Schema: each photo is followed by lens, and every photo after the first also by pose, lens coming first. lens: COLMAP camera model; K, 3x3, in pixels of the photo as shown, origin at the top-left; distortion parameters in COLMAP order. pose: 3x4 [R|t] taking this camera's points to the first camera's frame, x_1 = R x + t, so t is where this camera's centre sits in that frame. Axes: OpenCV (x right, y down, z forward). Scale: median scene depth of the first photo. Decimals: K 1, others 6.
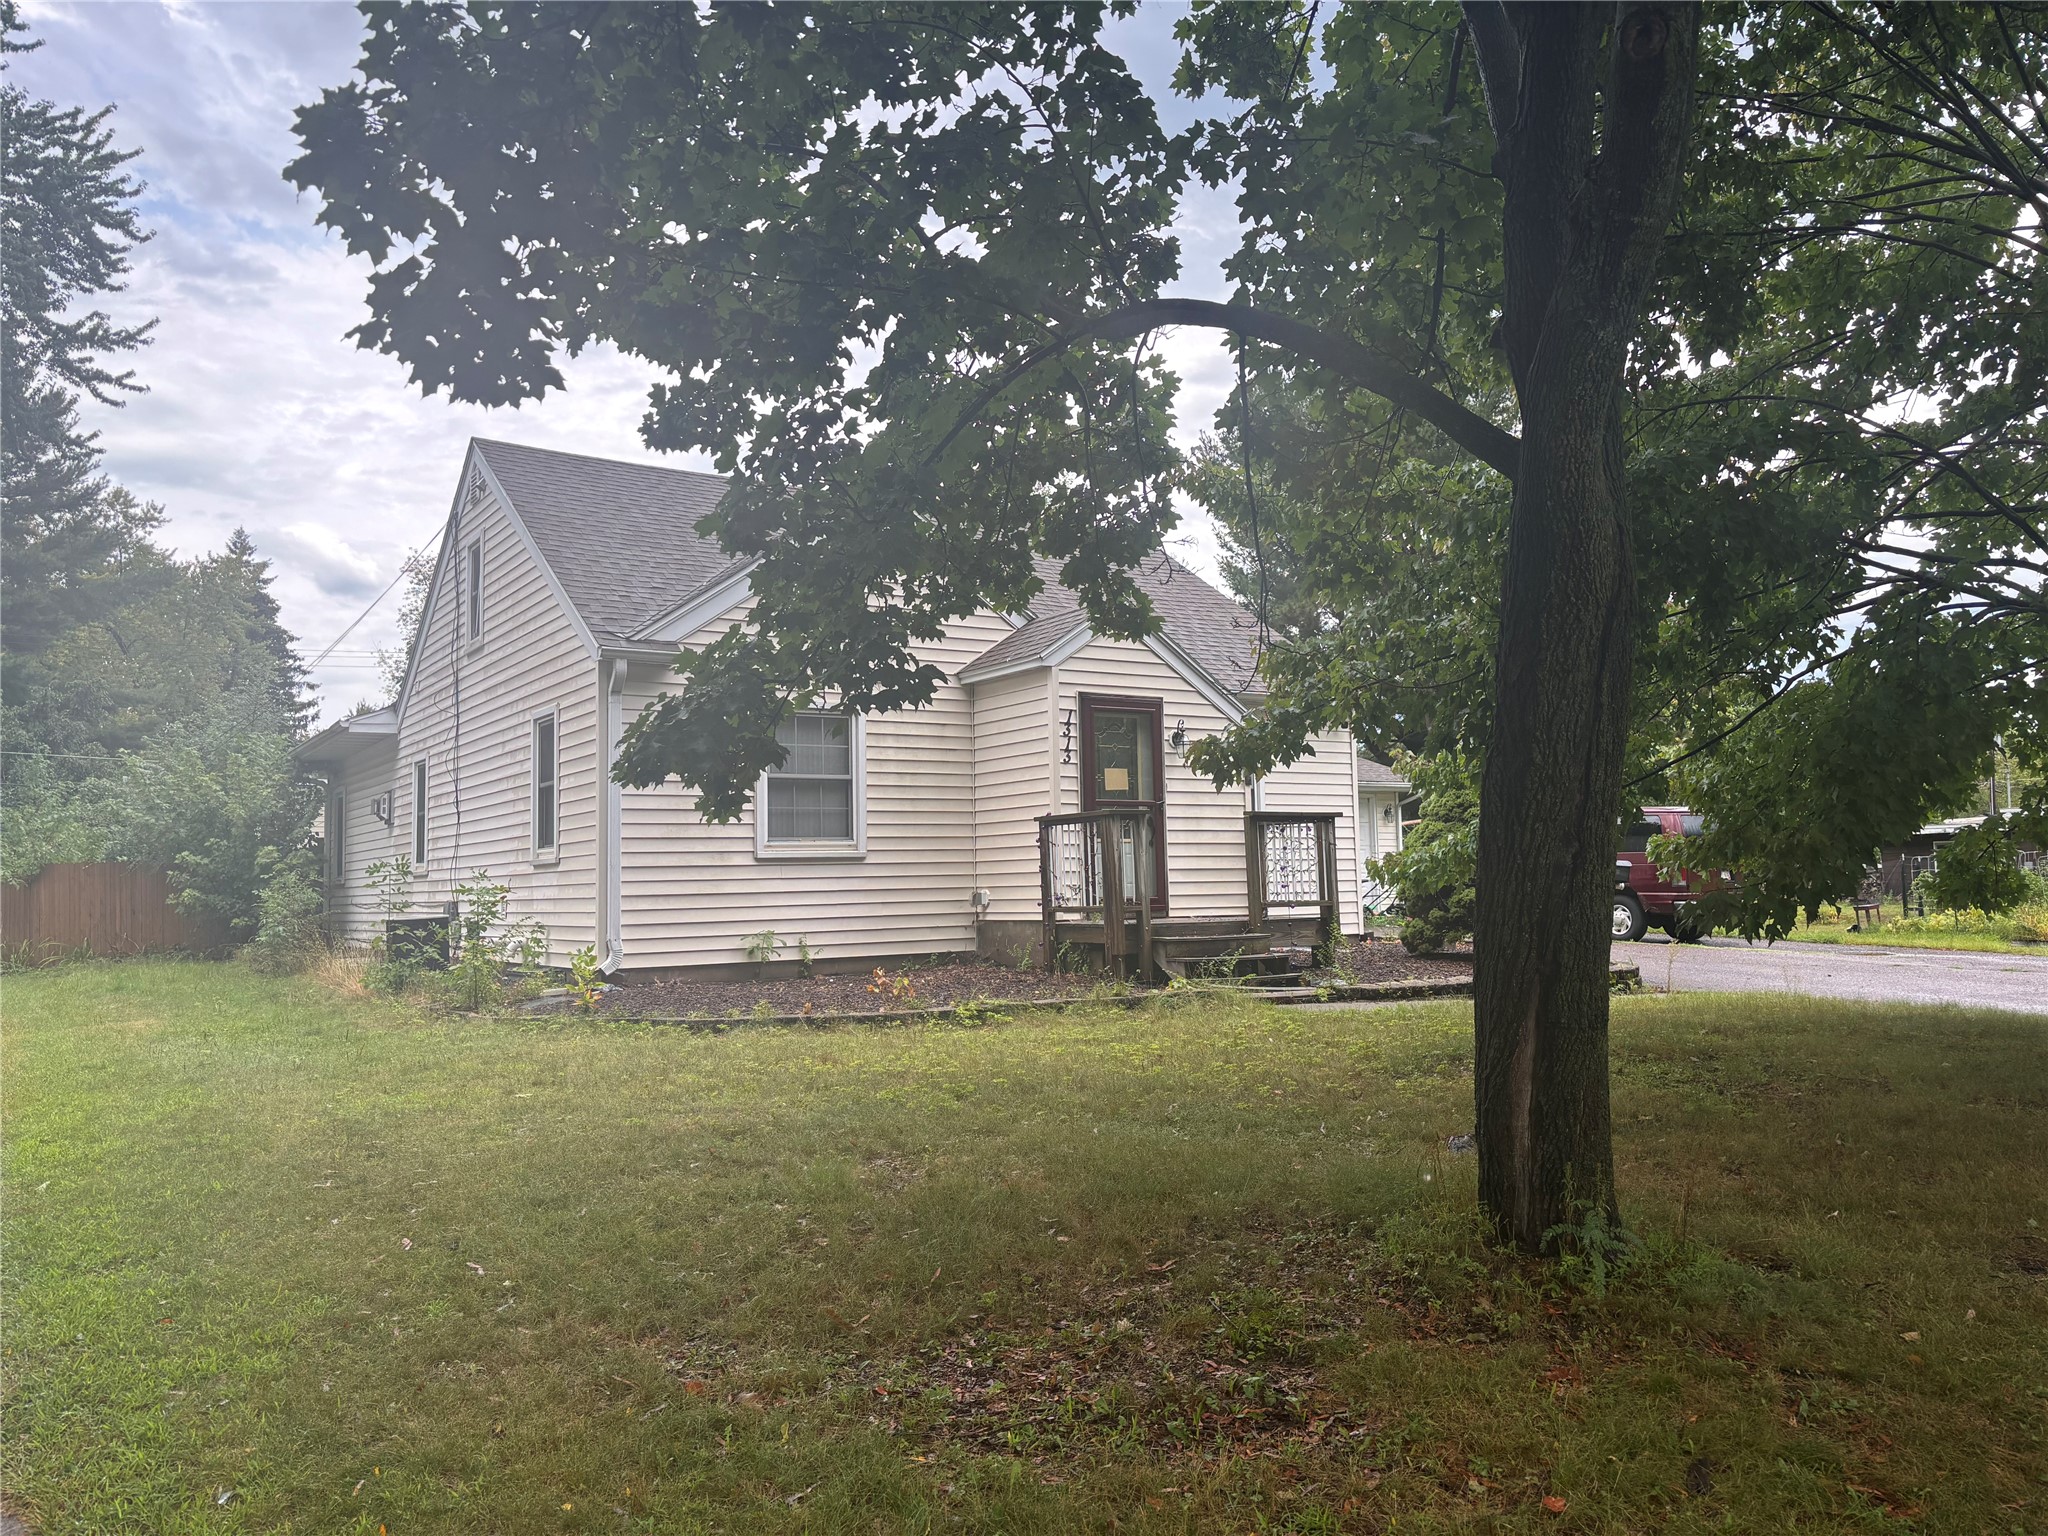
lens RADIAL K [[1533.7, 0, 1024.0], [0, 1533.7, 768.0], [0, 0, 1]] dist [0.059485, -0.058770]
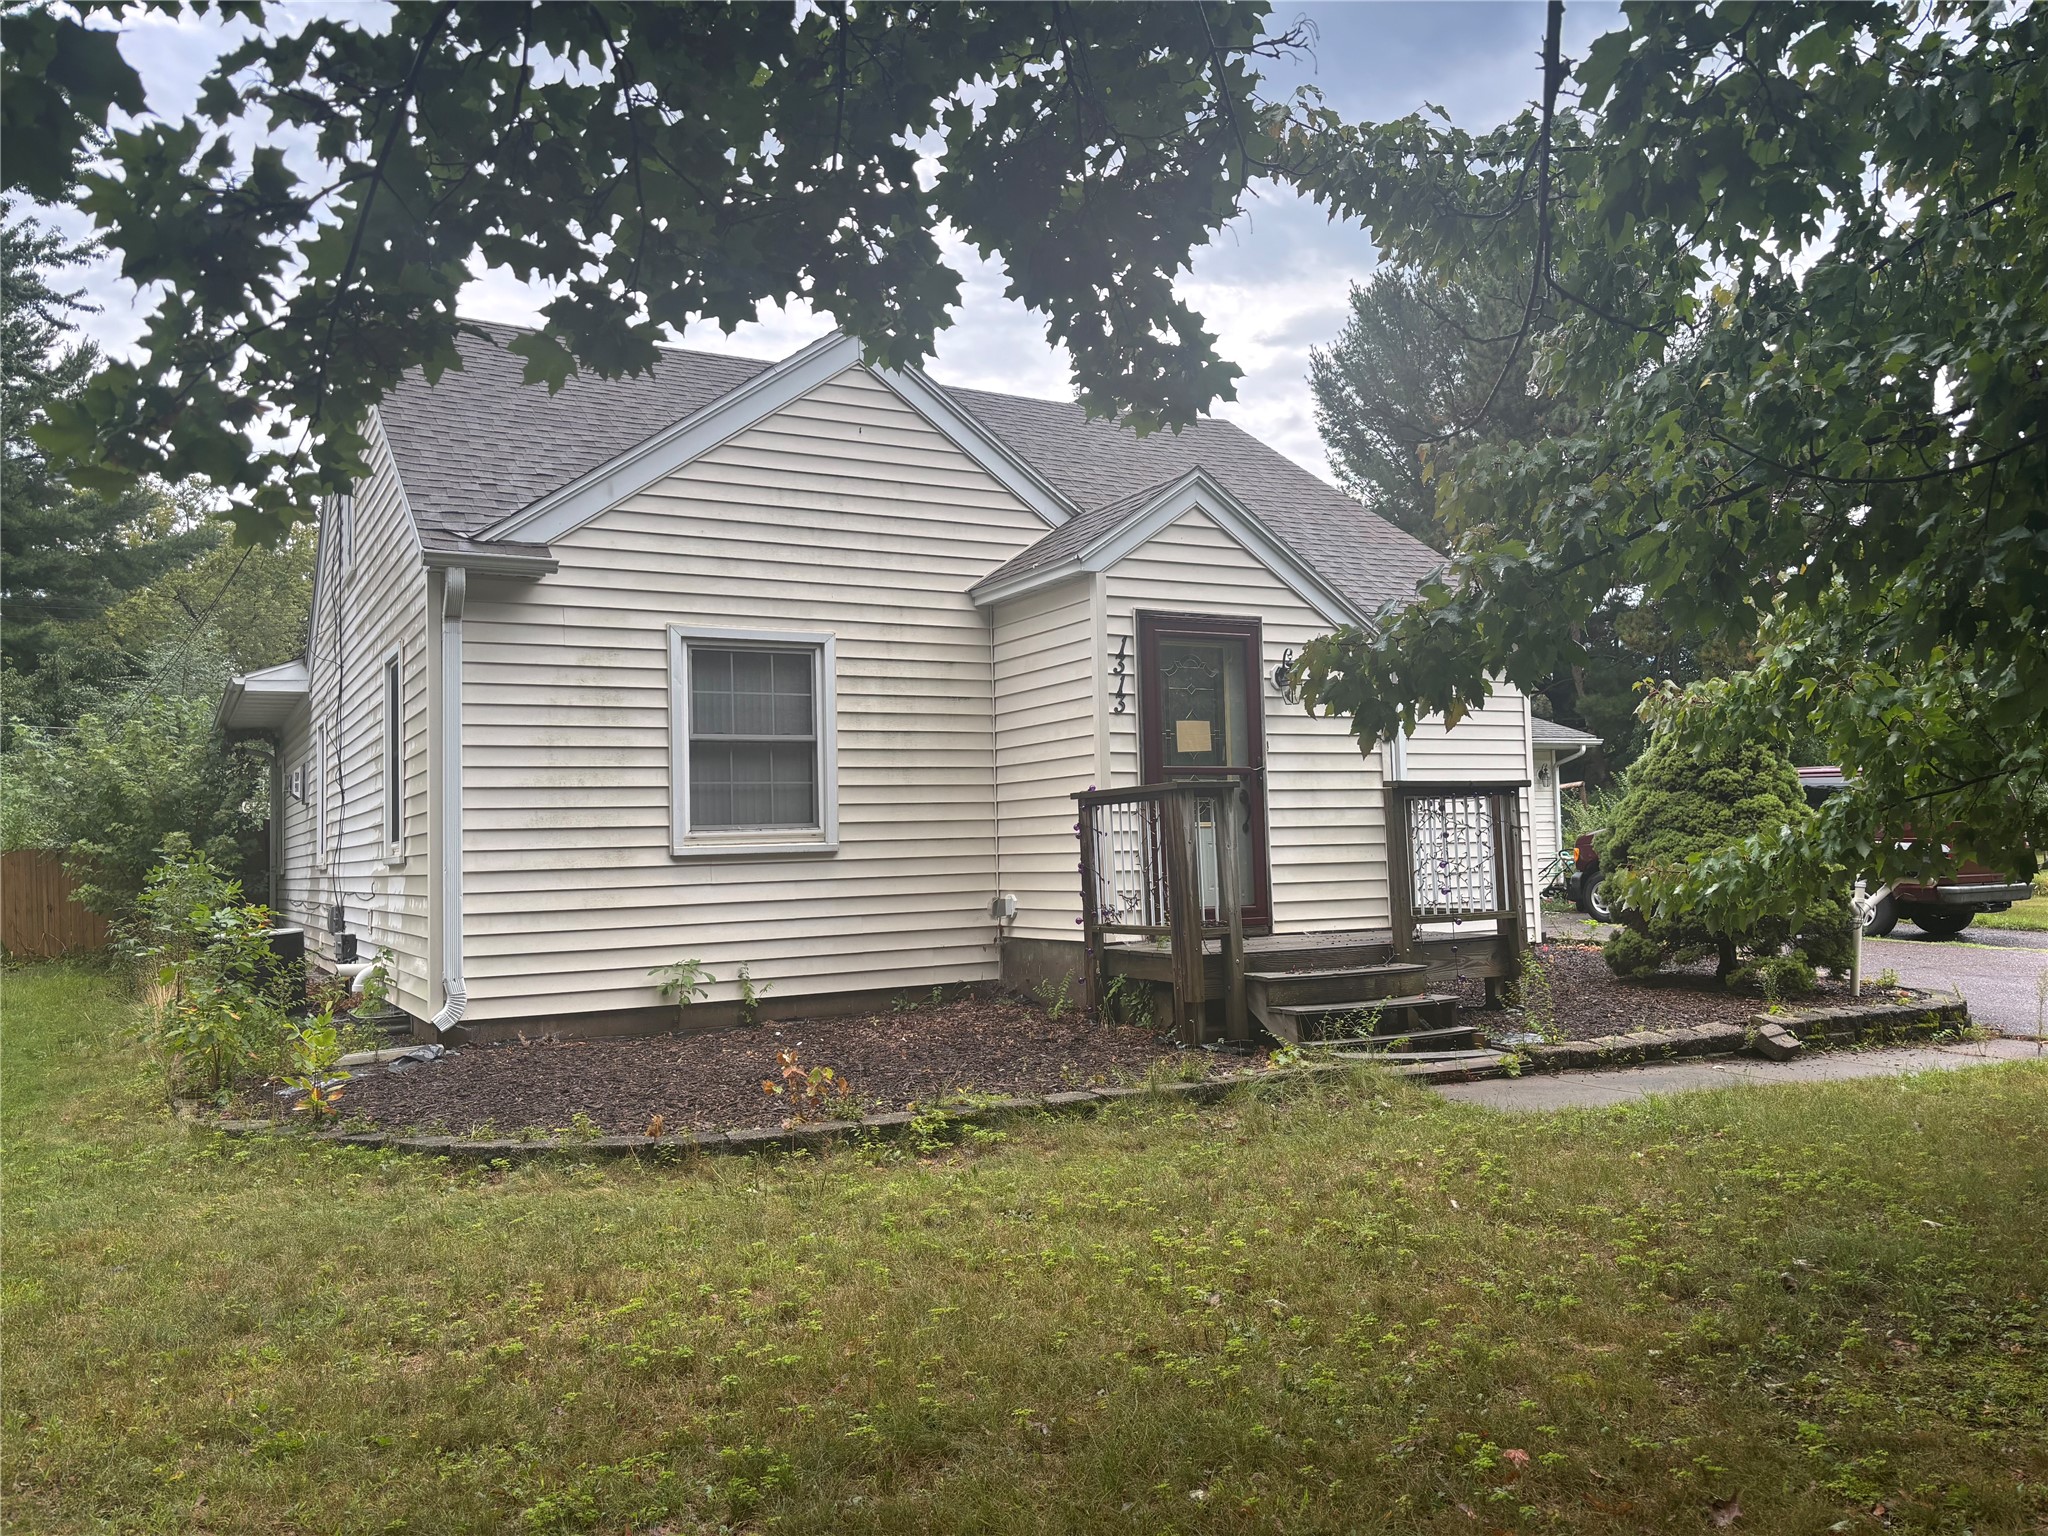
lens RADIAL K [[1533.7, 0, 1024.0], [0, 1533.7, 768.0], [0, 0, 1]] dist [0.059485, -0.058770]
pose [[0.997367, -0.011329, -0.071636, 0.034255], [0.013018, 0.999647, 0.023156, 0.004760], [0.071348, -0.024027, 0.997162, 0.313665]]
